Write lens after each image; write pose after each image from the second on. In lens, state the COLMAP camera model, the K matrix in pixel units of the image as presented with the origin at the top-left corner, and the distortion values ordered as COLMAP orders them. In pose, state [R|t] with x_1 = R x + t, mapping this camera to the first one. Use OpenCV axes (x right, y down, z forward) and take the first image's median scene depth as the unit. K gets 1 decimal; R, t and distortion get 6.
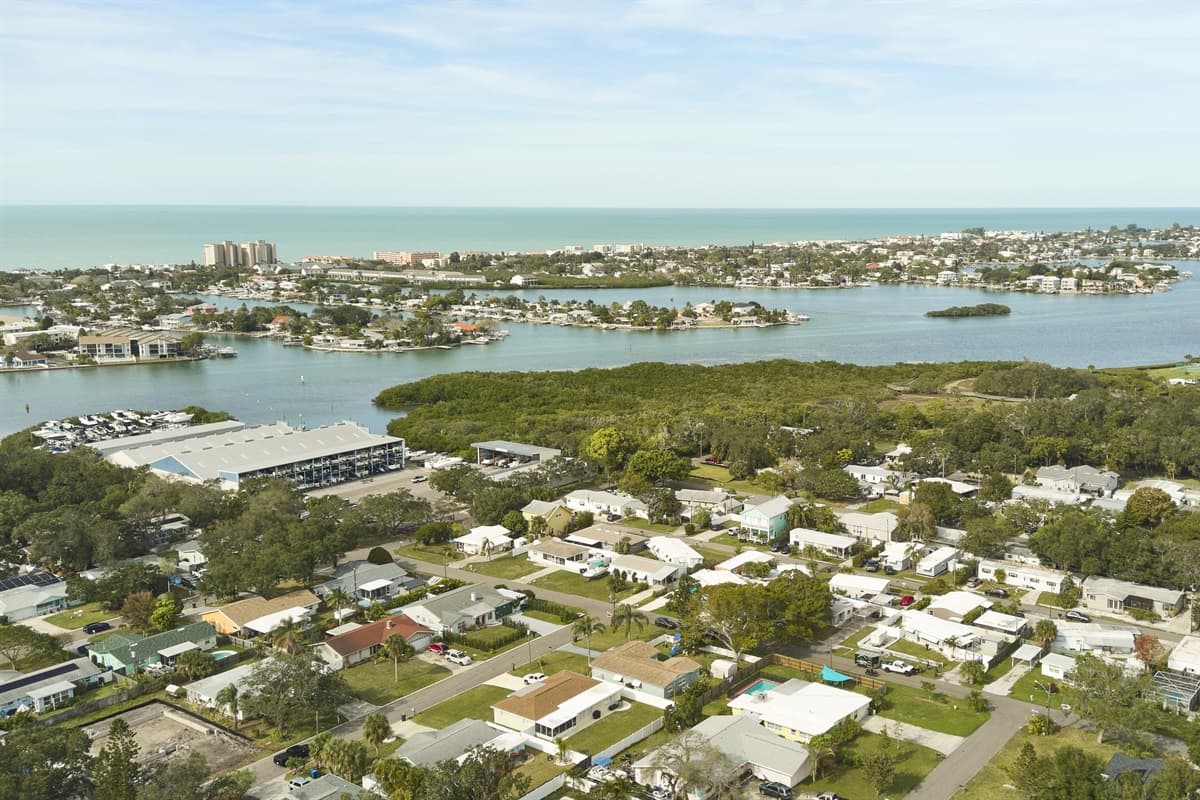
lens RADIAL K [[1126.2, 0, 677.6], [0, 1126.2, 398.1], [0, 0, 1]] dist [0.086920, -0.104623]
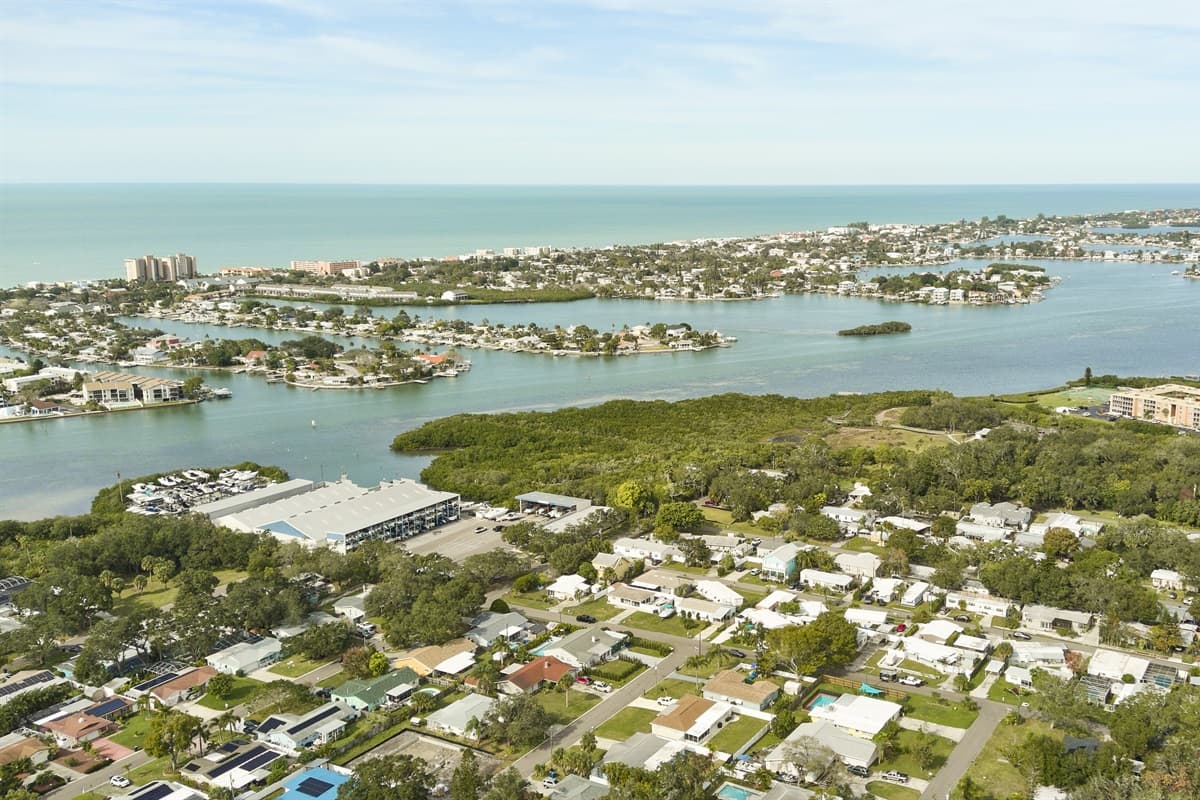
lens RADIAL K [[1126.2, 0, 677.6], [0, 1126.2, 398.1], [0, 0, 1]] dist [0.086920, -0.104623]
pose [[0.994455, -0.020086, 0.103228, -0.146750], [0.018114, 0.999636, 0.020003, -0.095481], [-0.103592, -0.018022, 0.994457, -0.244384]]
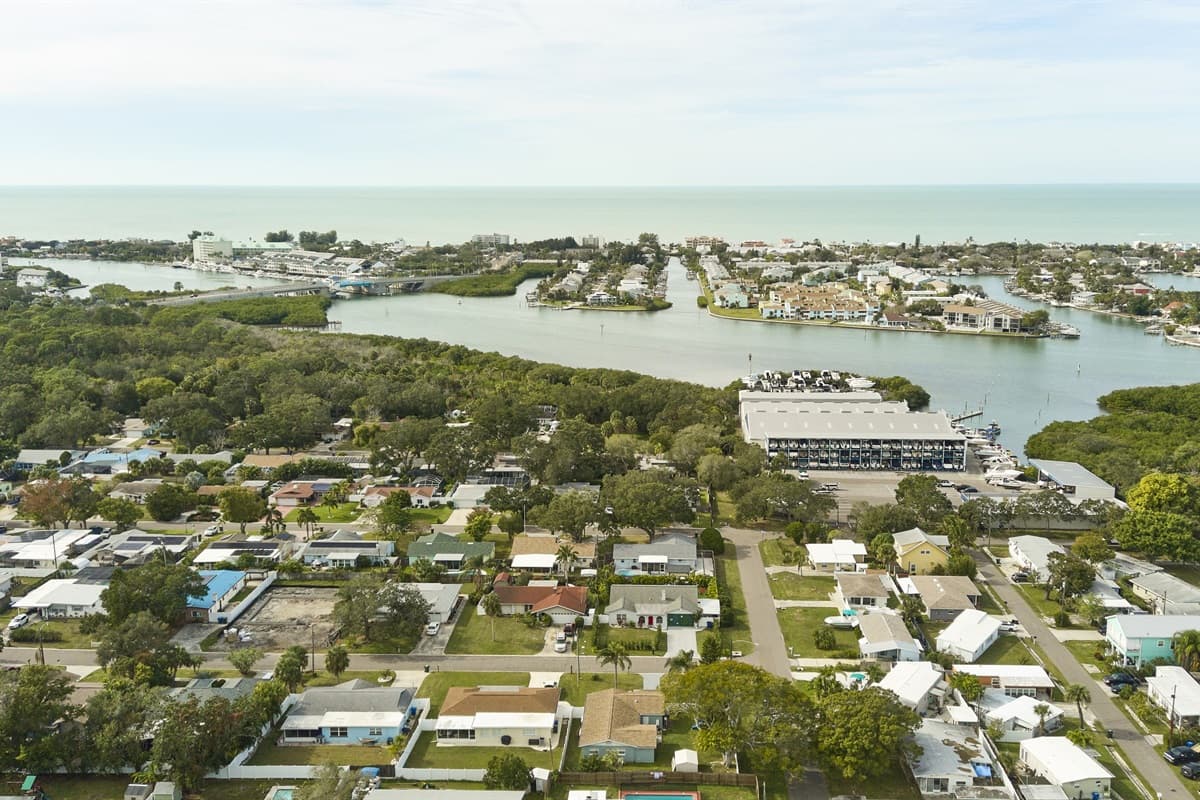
lens RADIAL K [[1126.2, 0, 677.6], [0, 1126.2, 398.1], [0, 0, 1]] dist [0.086920, -0.104623]
pose [[0.580598, 0.153578, -0.799575, 0.376882], [-0.138749, 0.986347, 0.088701, -0.048647], [0.802281, 0.059440, 0.593980, 0.302923]]
